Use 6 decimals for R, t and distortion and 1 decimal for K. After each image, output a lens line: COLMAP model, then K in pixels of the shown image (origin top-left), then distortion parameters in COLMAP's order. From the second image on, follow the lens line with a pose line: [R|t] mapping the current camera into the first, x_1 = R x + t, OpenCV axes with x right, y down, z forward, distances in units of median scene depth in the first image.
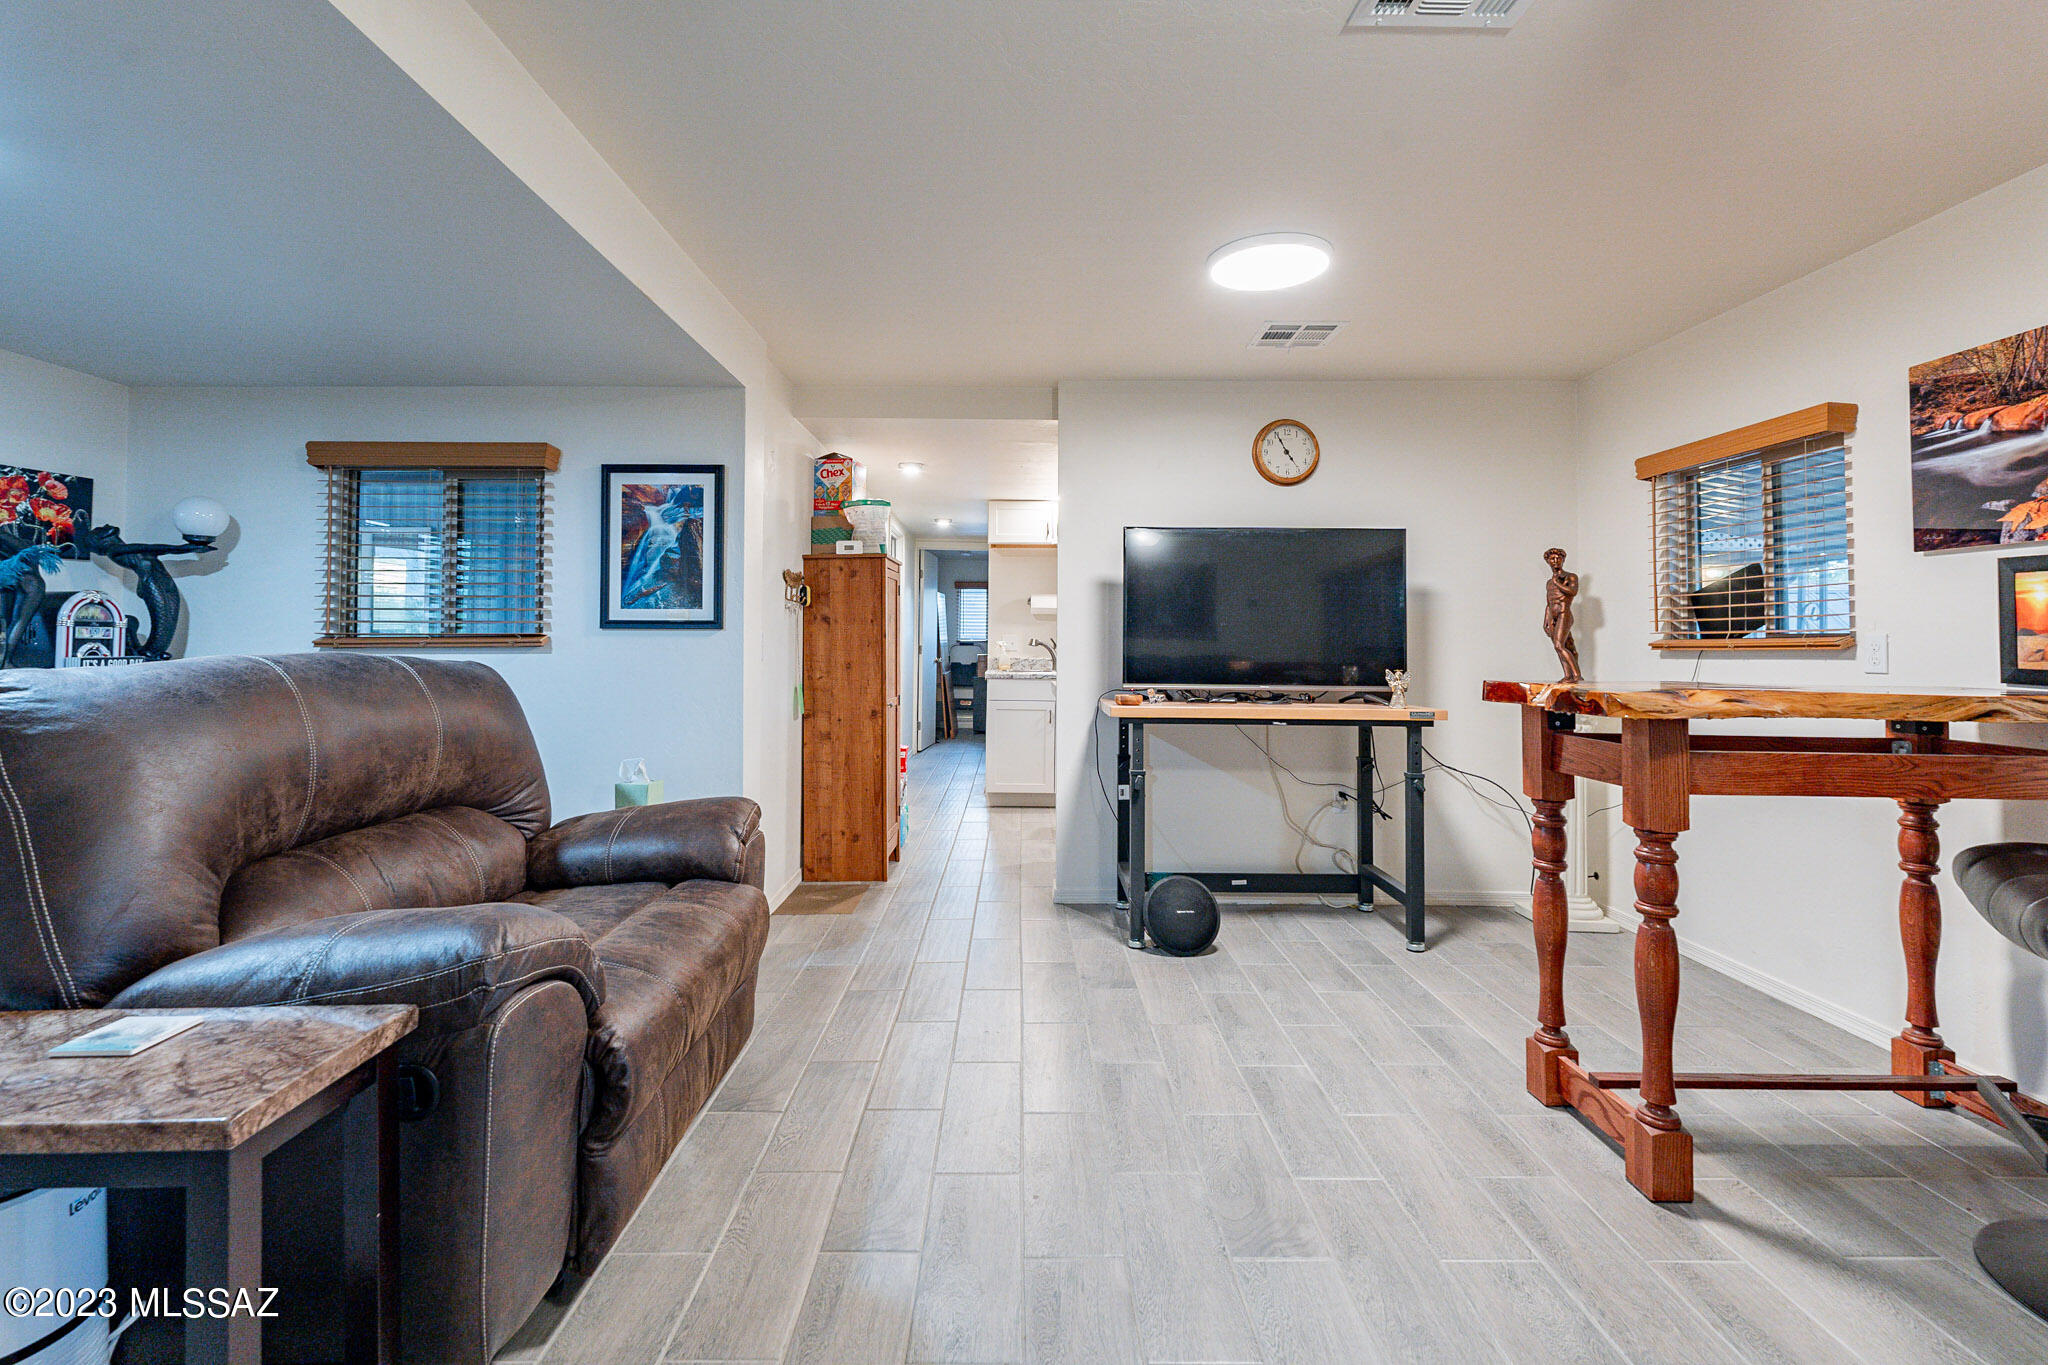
lens RADIAL K [[900.7, 0, 1015.4], [0, 900.7, 630.4], [0, 0, 1]] dist [-0.000309, 0.000009]
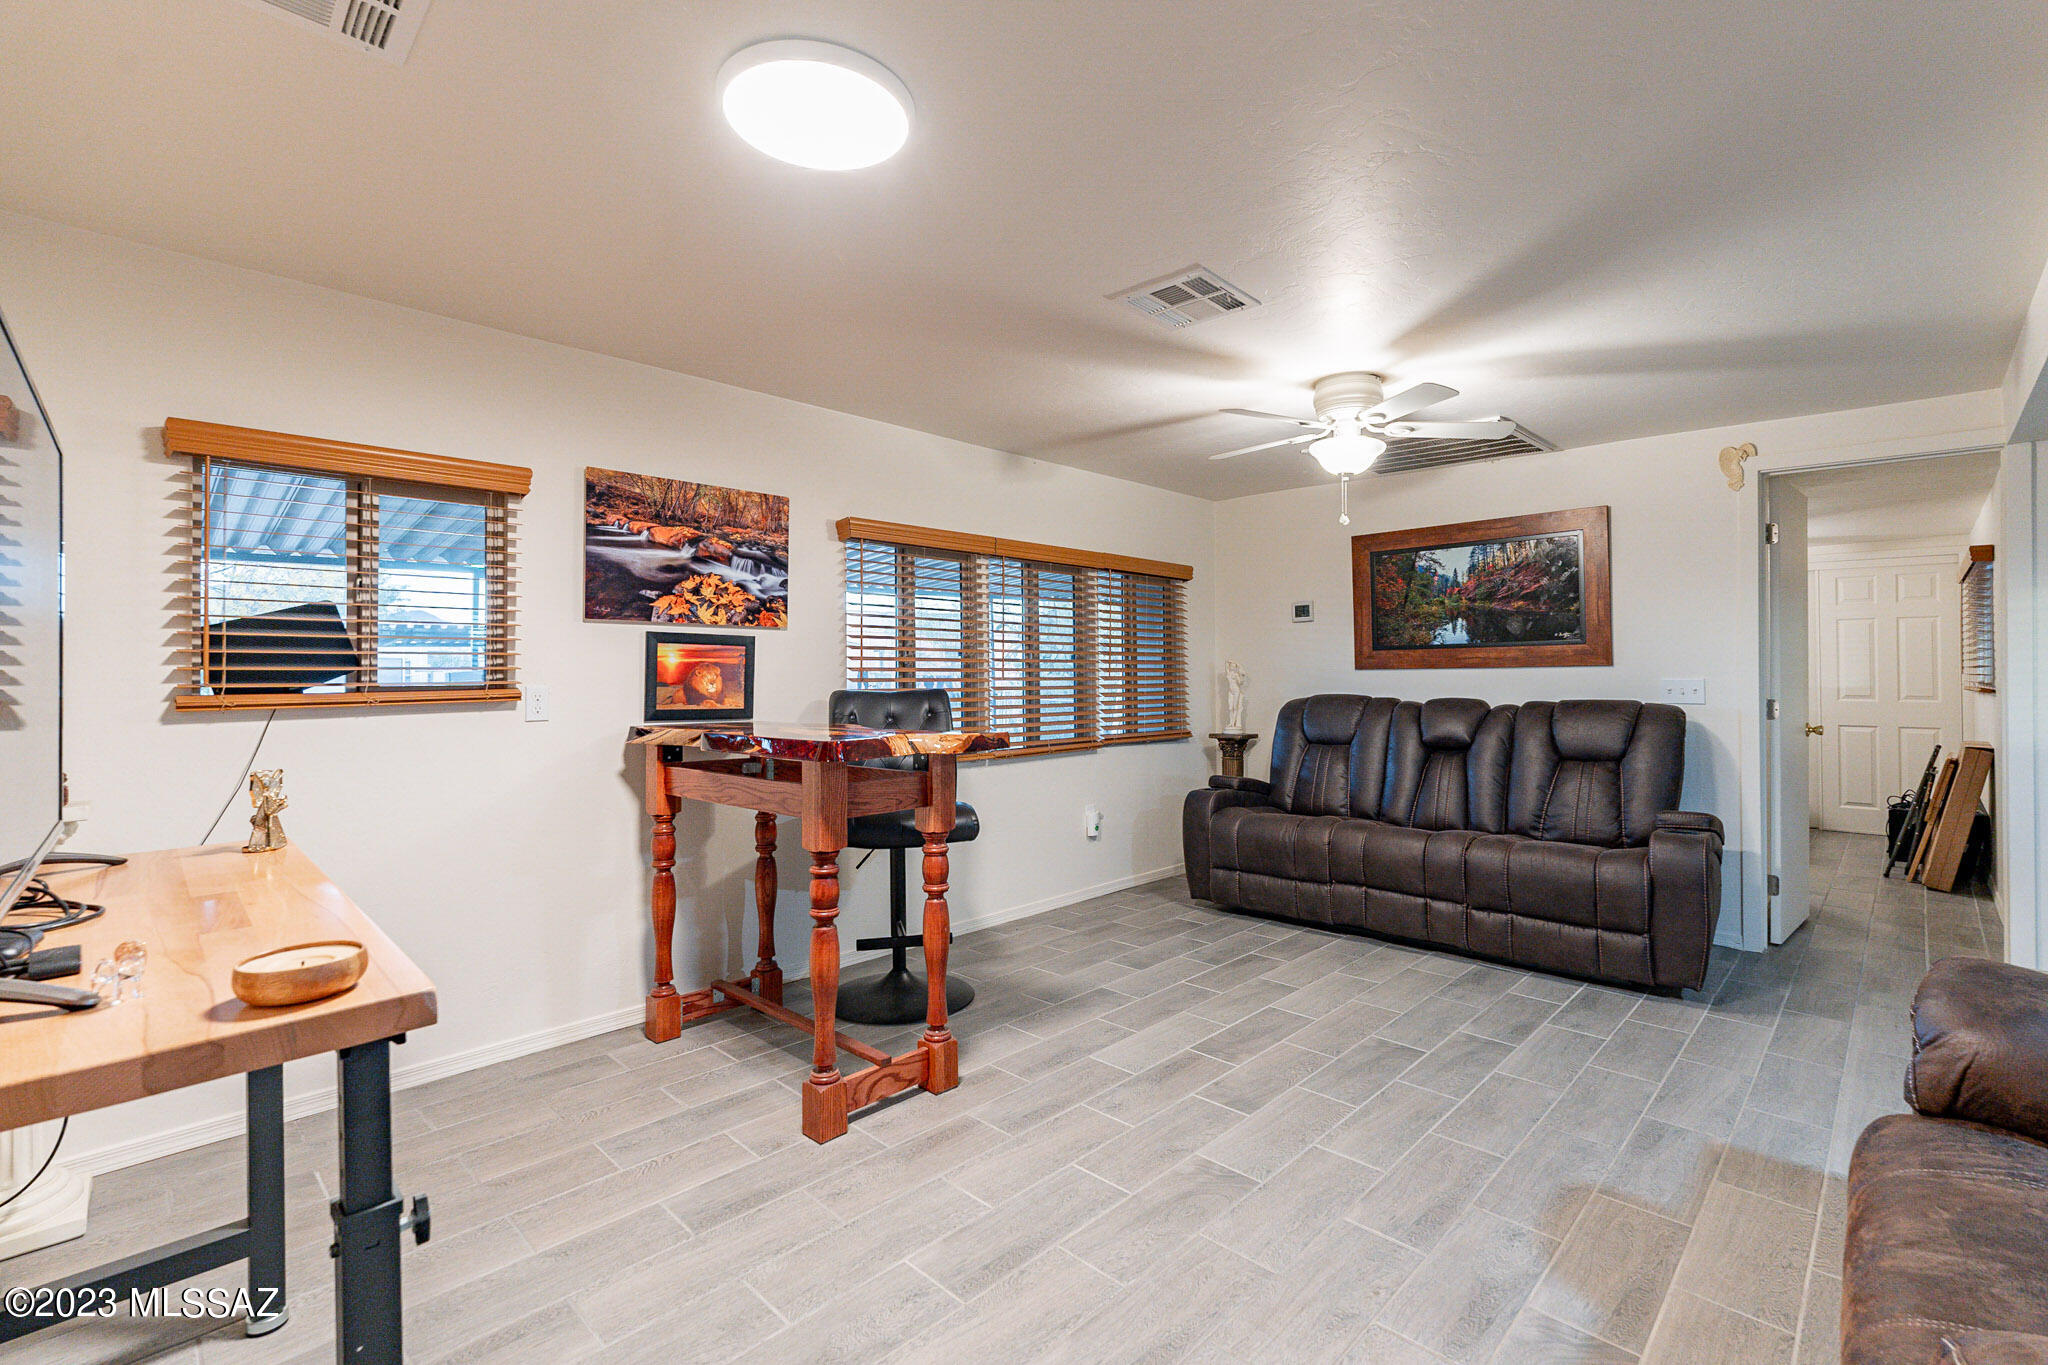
lens RADIAL K [[914.4, 0, 1027.6], [0, 914.4, 666.1], [0, 0, 1]] dist [-0.002171, -0.000378]
pose [[-0.712786, -0.001647, 0.701380, -0.304562], [-0.010319, 0.999914, -0.008138, -0.019956], [-0.701306, -0.013038, -0.712741, 1.515610]]
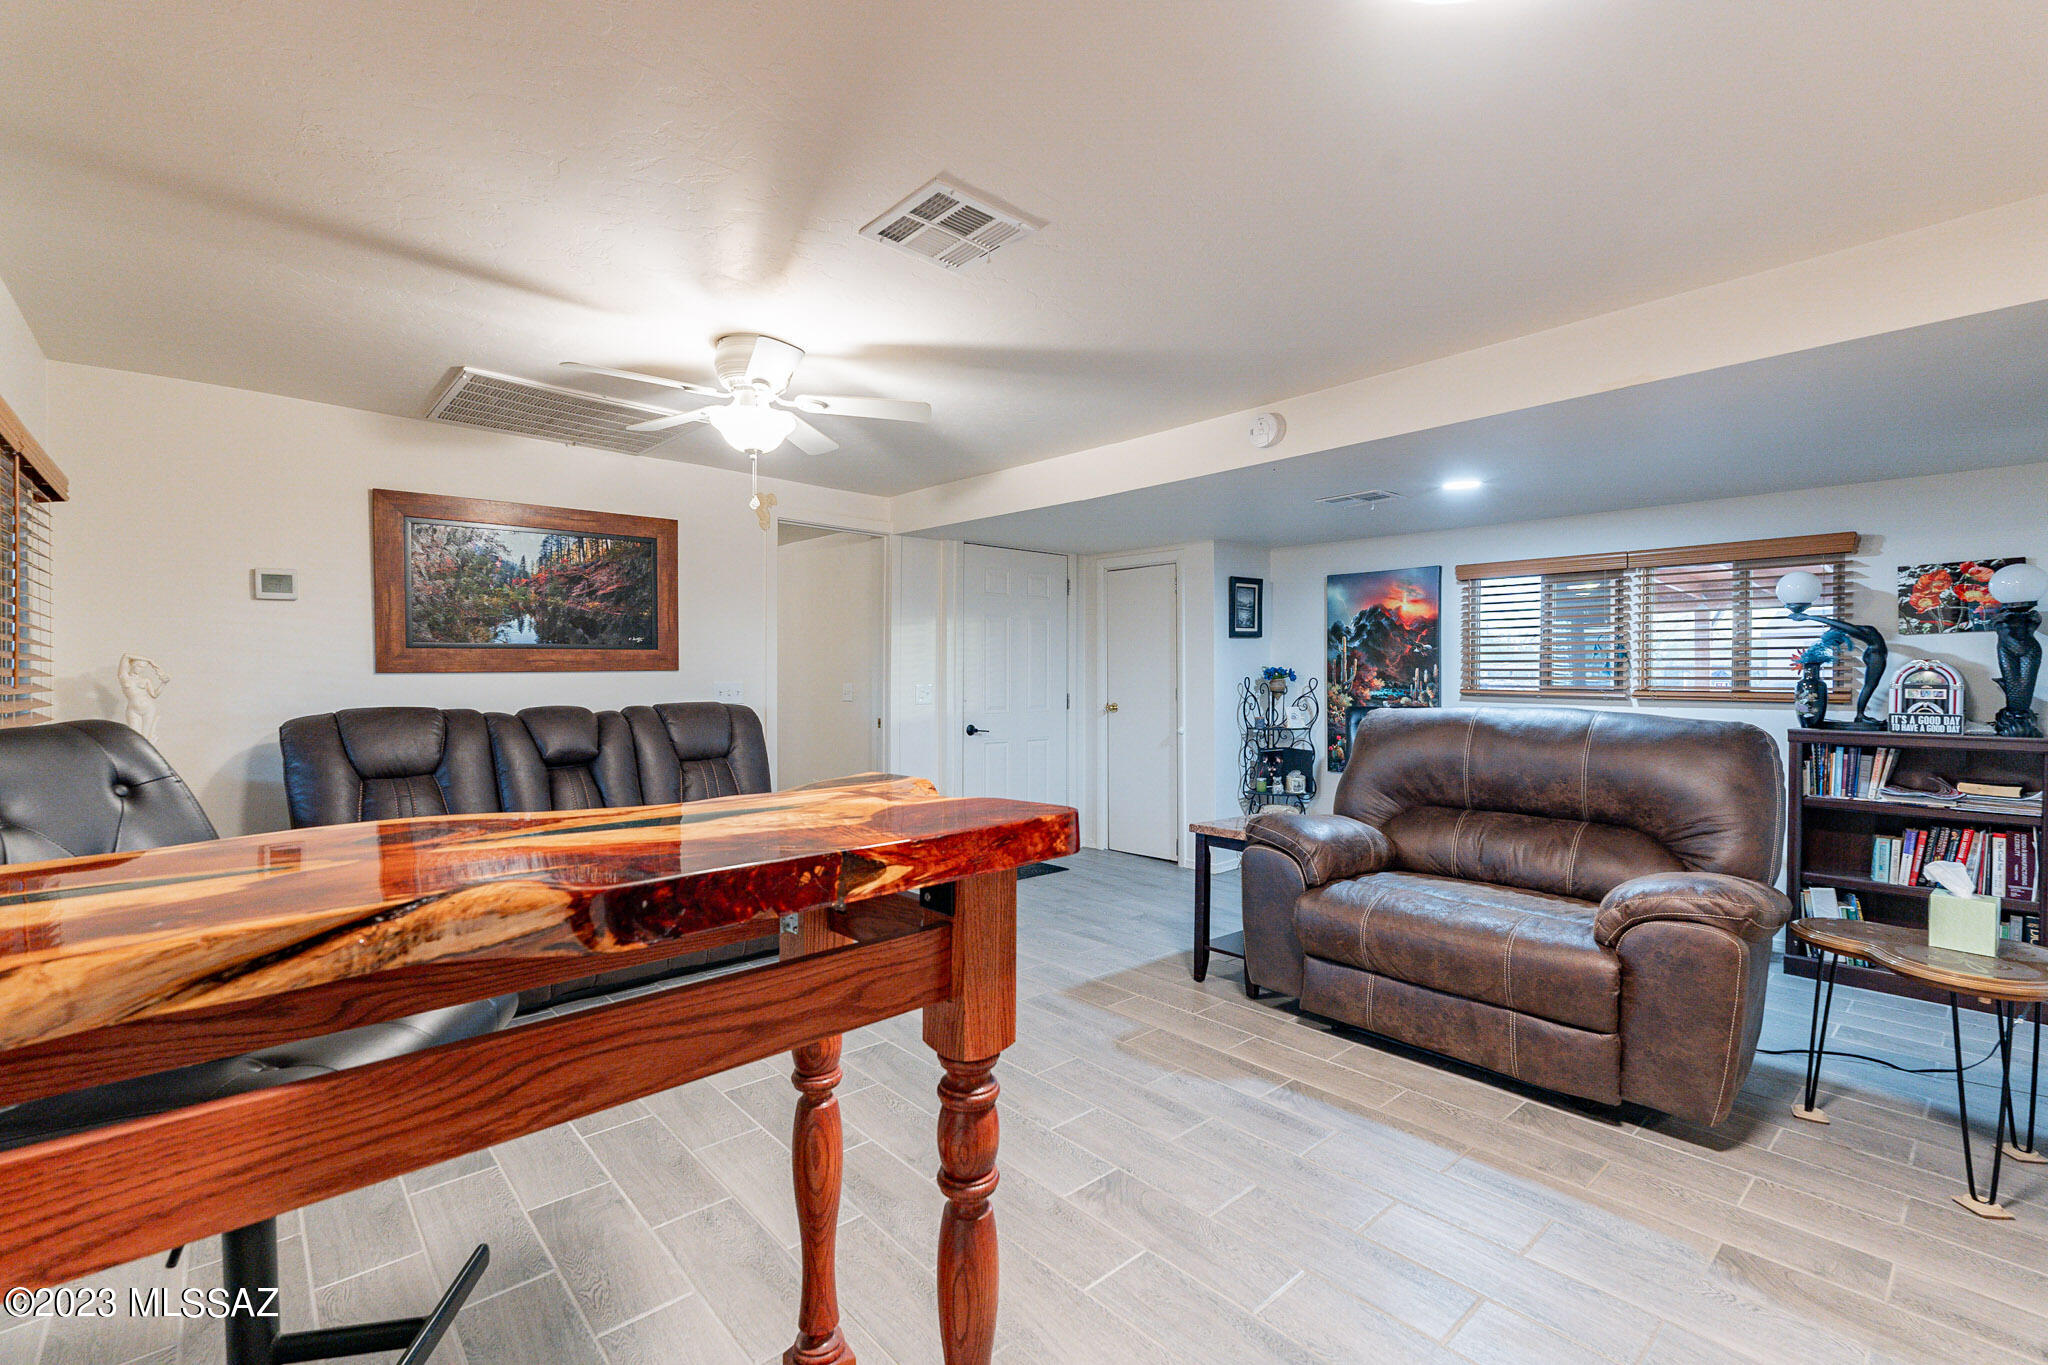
lens RADIAL K [[898.9, 0, 1024.0], [0, 898.9, 682.5], [0, 0, 1]] dist [0.000646, 0.000012]
pose [[-0.746126, -0.001003, -0.665804, 0.860565], [0.001986, 0.999991, -0.003733, -0.013245], [0.665802, -0.004108, -0.746118, 1.325947]]
